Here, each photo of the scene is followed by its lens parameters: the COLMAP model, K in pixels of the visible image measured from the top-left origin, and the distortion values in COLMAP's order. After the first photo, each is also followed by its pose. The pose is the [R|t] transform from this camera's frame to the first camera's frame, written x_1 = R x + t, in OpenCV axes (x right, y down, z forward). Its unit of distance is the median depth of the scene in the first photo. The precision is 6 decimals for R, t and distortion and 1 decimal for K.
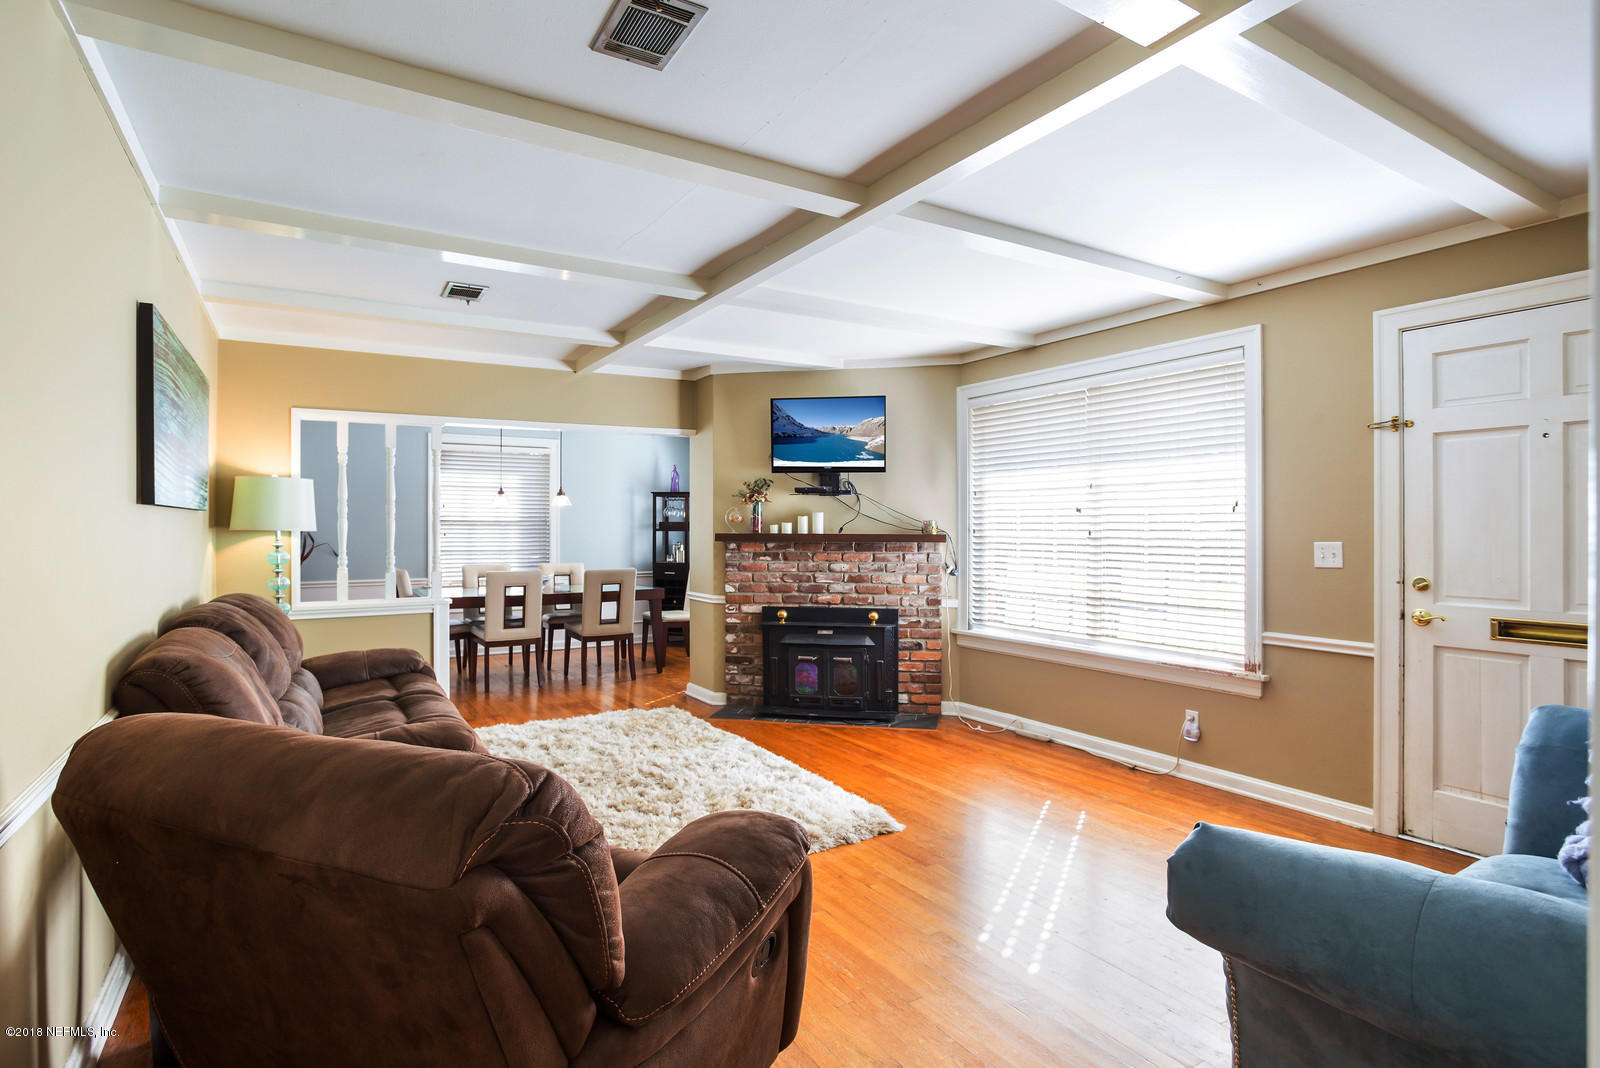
lens RADIAL K [[820.5, 0, 815.1], [0, 820.5, 523.6], [0, 0, 1]] dist [-0.028131, 0.001129]
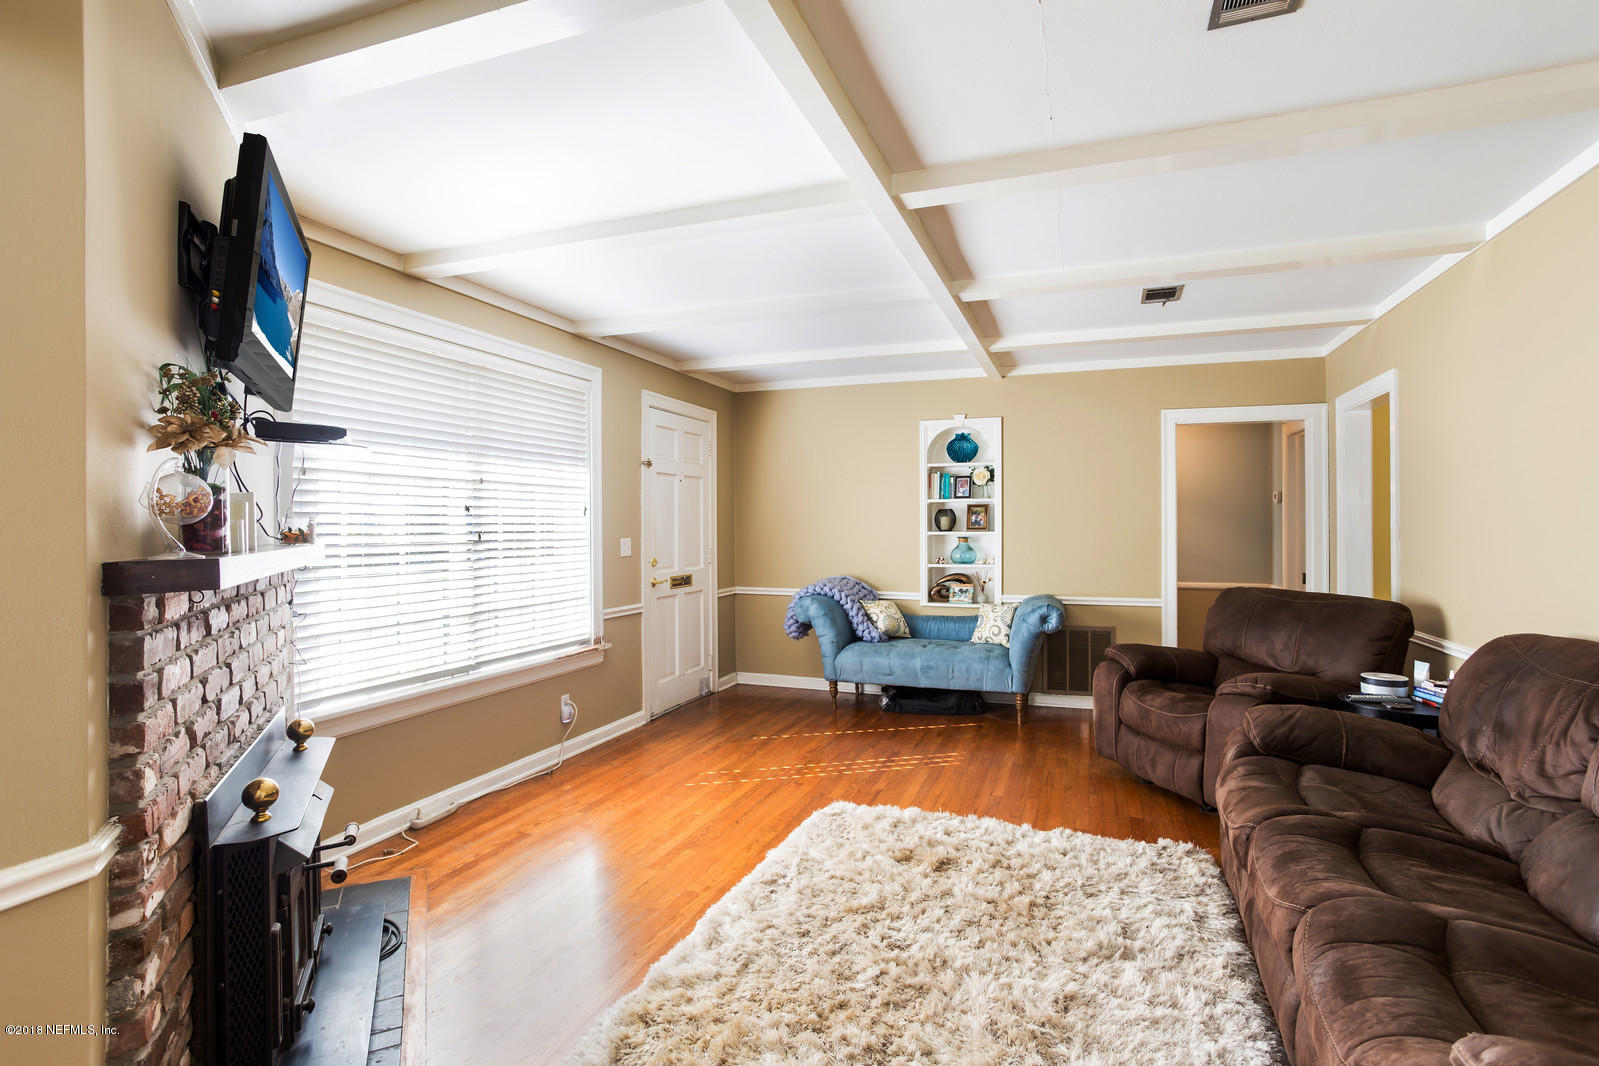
lens RADIAL K [[793.4, 0, 804.7], [0, 793.4, 534.8], [0, 0, 1]] dist [-0.000499, -0.002462]
pose [[-0.600931, -0.004961, 0.799285, -0.632666], [0.001786, 0.999970, 0.007550, 0.005730], [-0.799299, 0.005965, -0.600904, 1.488469]]
